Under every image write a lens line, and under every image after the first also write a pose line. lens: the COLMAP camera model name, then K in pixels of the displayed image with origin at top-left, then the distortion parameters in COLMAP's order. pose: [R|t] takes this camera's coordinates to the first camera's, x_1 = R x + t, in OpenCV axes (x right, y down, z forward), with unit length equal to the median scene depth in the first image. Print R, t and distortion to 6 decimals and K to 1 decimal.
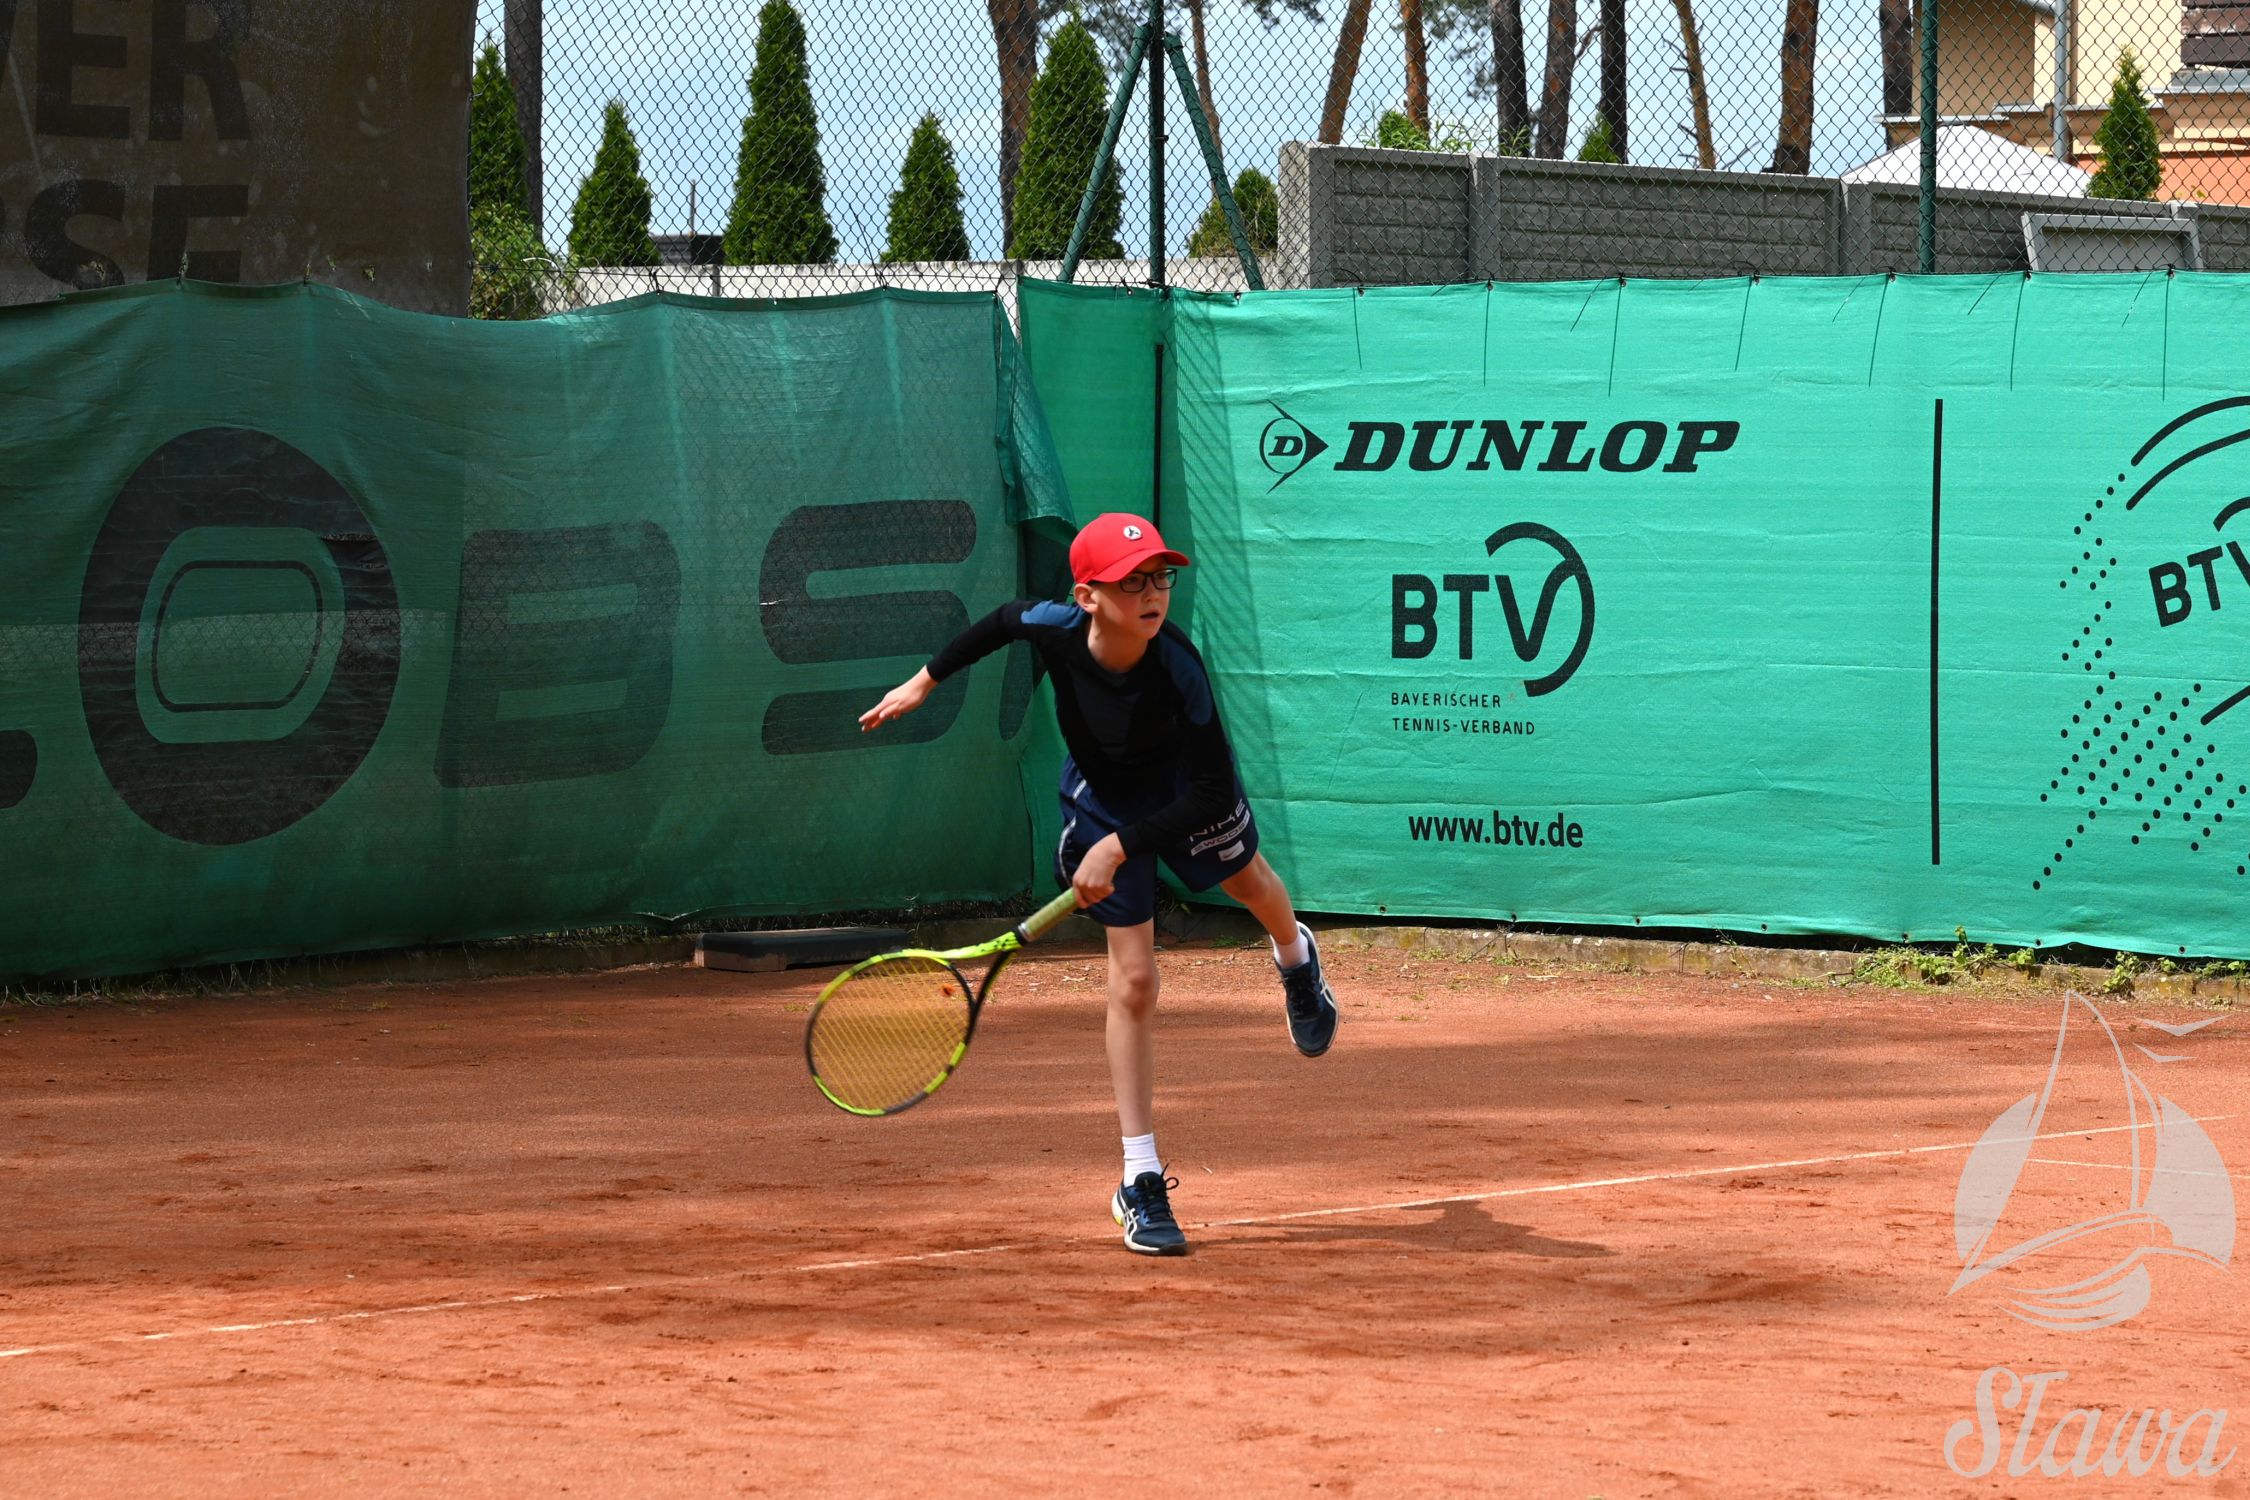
lens RADIAL K [[7330.4, 0, 1300.0], [0, 7330.4, 605.5], [0, 0, 1]] dist [0.012617, 0.000000]
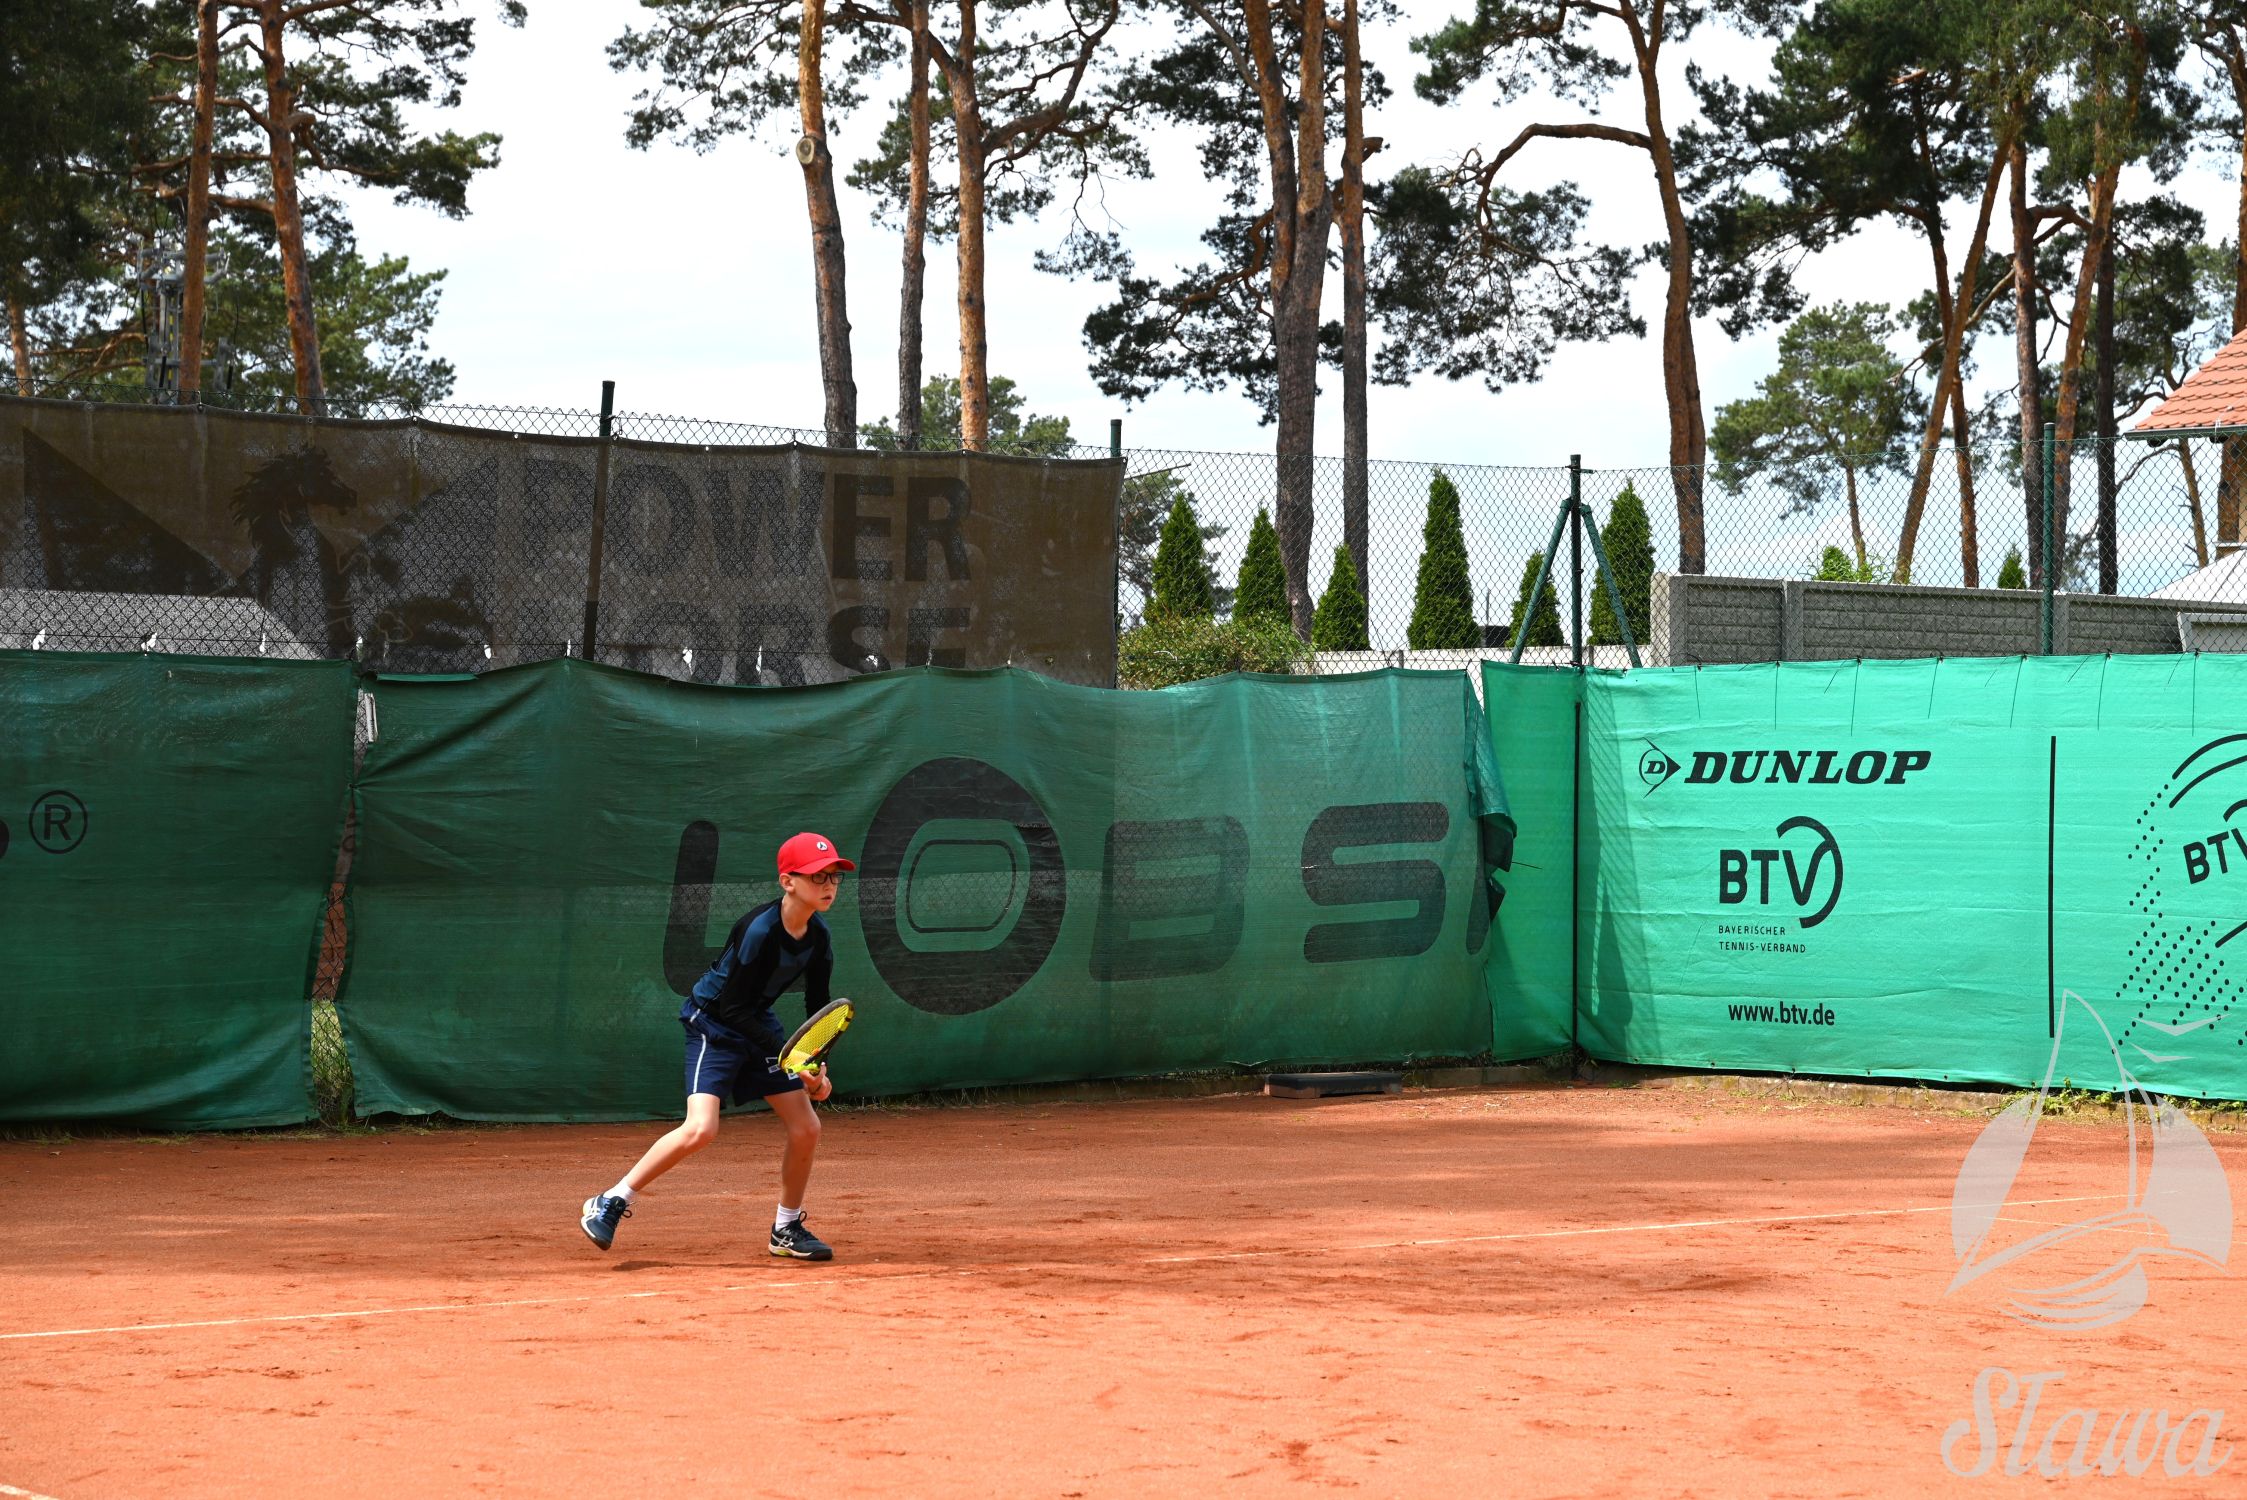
lens RADIAL K [[5121.1, 0, 1137.2], [0, 5121.1, 757.2], [0, 0, 1]] dist [0.003499, 0.000000]
pose [[0.982655, -0.001705, -0.185433, 0.095194], [-0.002695, 0.999721, -0.023472, 0.002056], [0.185421, 0.023565, 0.982377, -0.096330]]
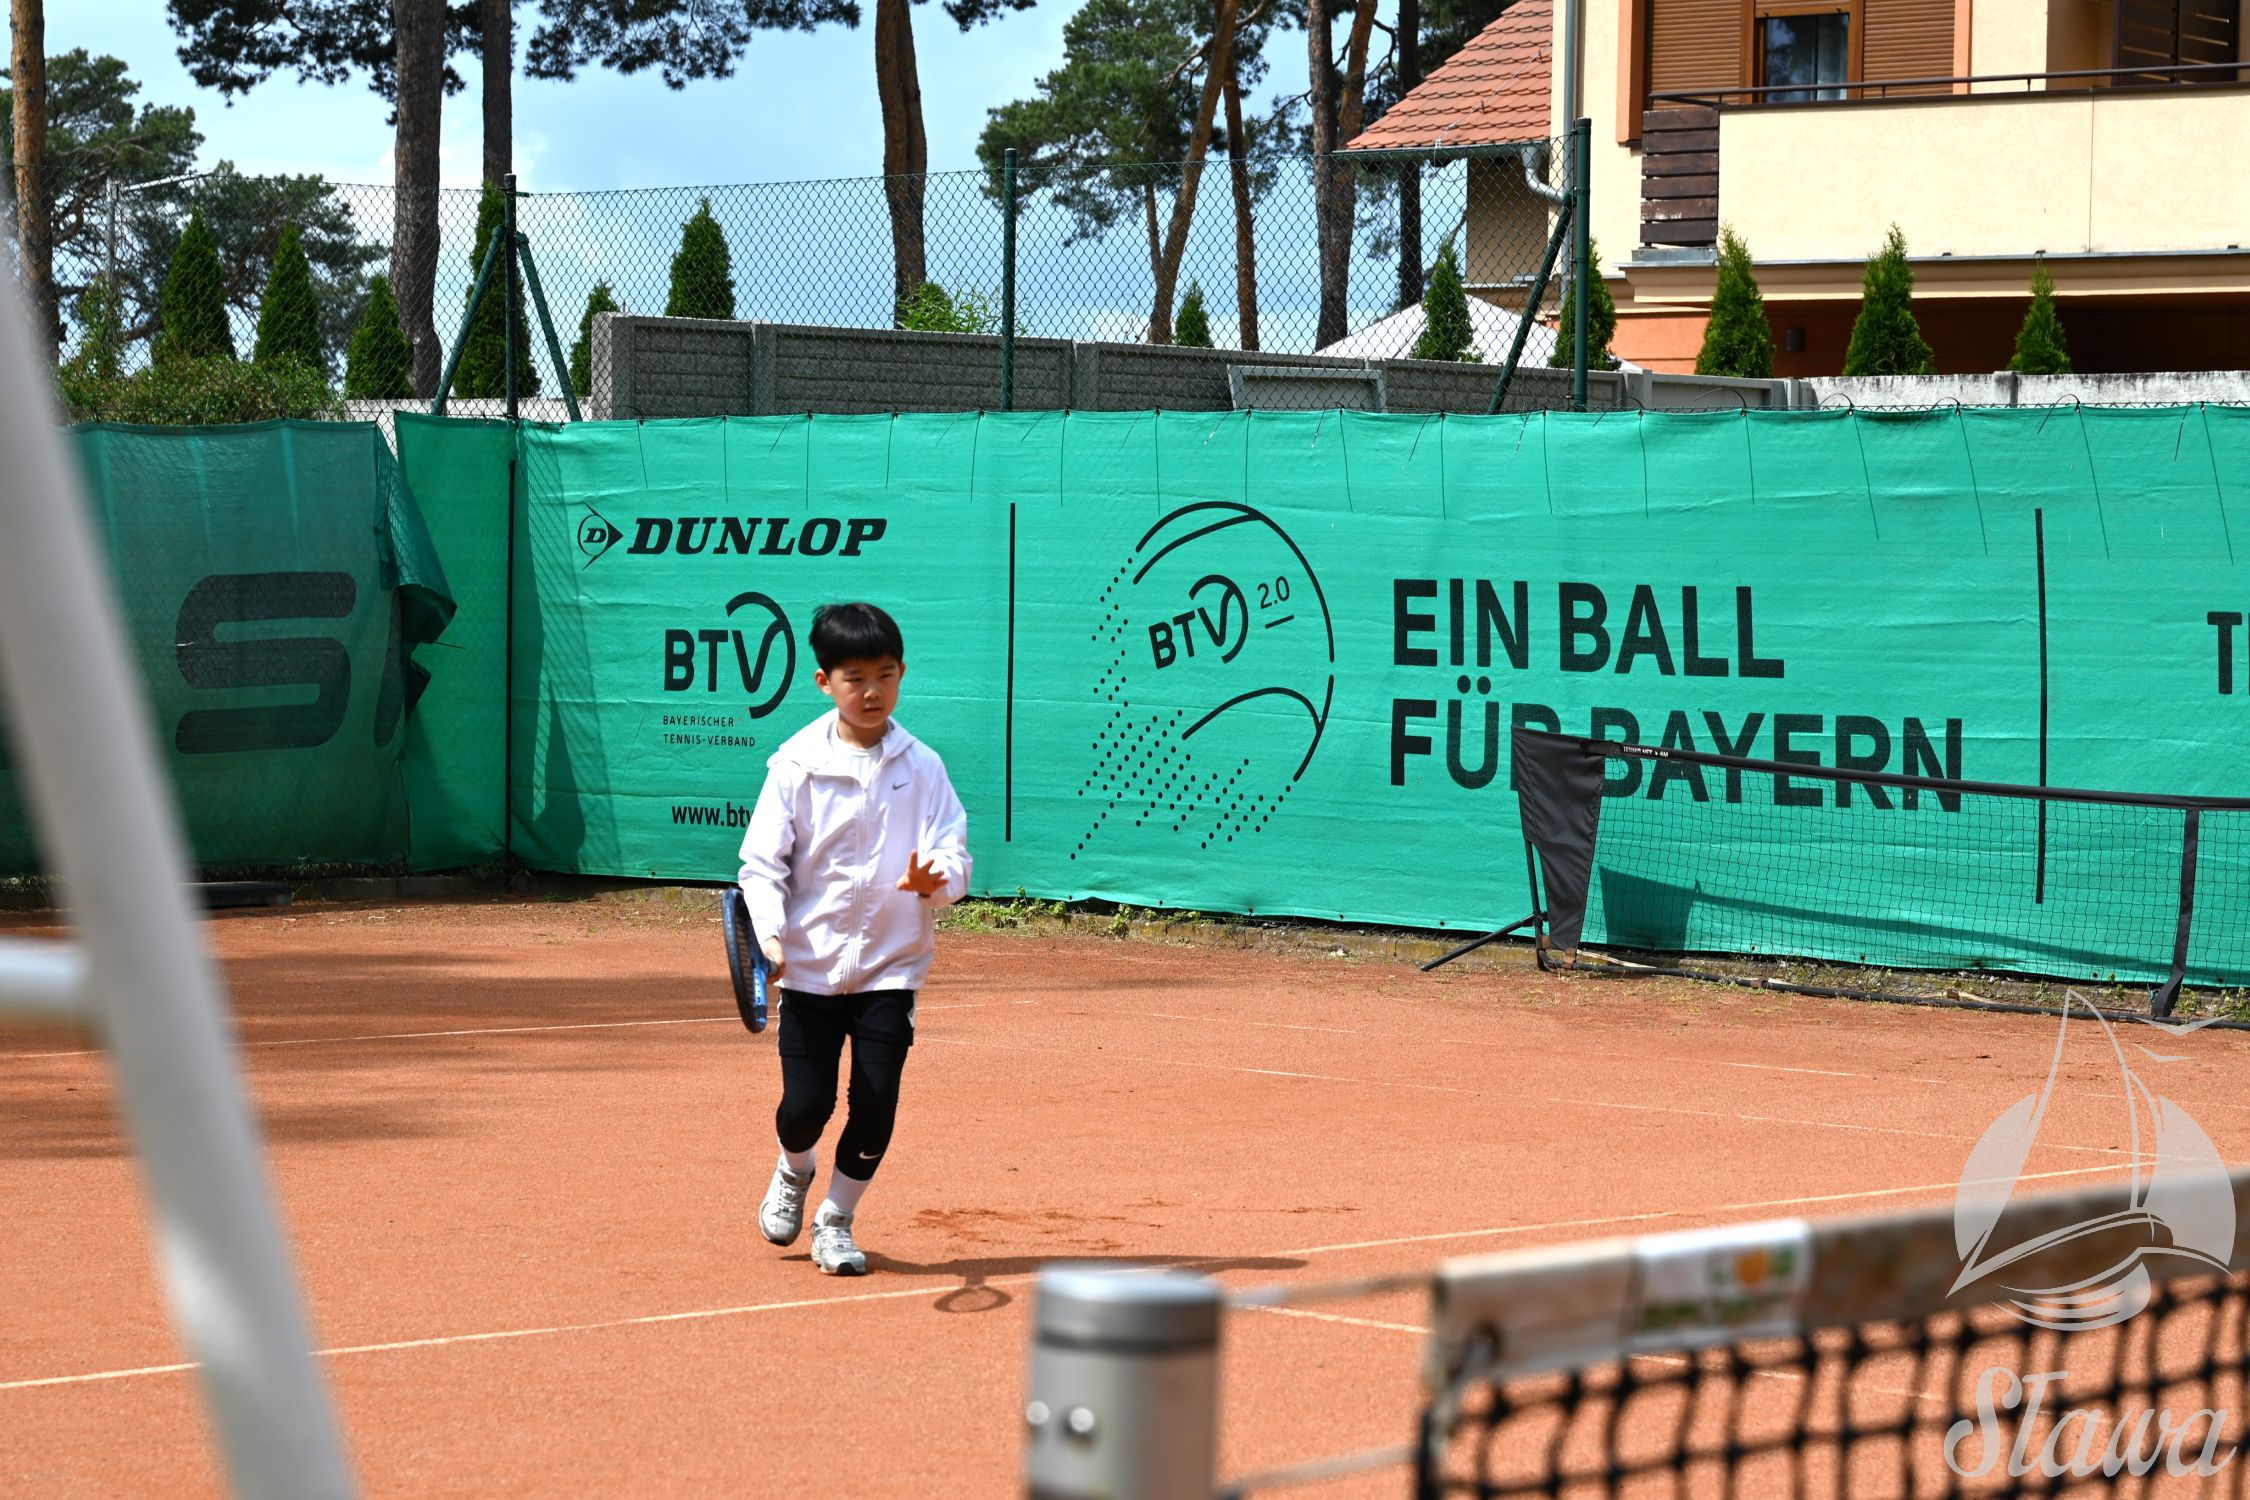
lens RADIAL K [[6329.0, 0, 1212.6], [0, 6329.0, 748.6], [0, 0, 1]] dist [0.107573, 0.000000]
pose [[0.997875, 0.007226, -0.064755, 0.196272], [-0.006585, 0.999927, 0.010113, 0.005509], [0.064824, -0.009665, 0.997850, -0.178700]]
